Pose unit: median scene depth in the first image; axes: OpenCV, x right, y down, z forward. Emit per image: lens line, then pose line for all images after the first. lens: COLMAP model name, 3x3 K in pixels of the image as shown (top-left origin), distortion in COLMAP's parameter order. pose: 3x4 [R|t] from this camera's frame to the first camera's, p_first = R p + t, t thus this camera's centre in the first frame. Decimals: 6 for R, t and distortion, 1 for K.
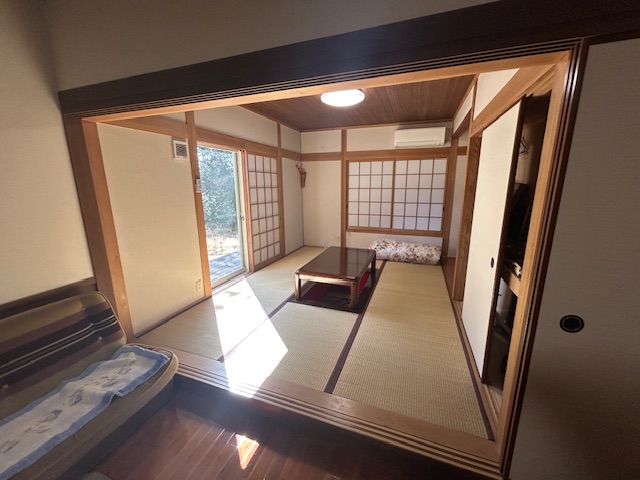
lens RADIAL K [[260.4, 0, 317.2], [0, 260.4, 239.9], [0, 0, 1]] dist [0.000258, 0.000072]
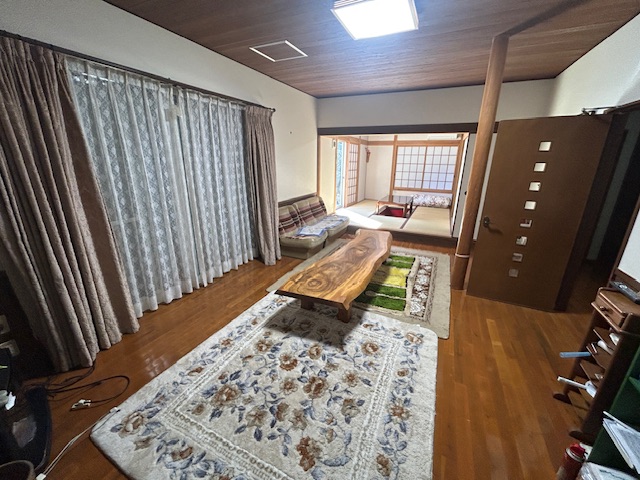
lens RADIAL K [[260.4, 0, 324.5], [0, 260.4, 240.5], [0, 0, 1]] dist [0.000258, 0.000072]
pose [[0.997950, 0.037875, -0.051589, -0.248241], [-0.032902, 0.995024, 0.094044, 0.158495], [0.054894, -0.092154, 0.994230, -0.752738]]
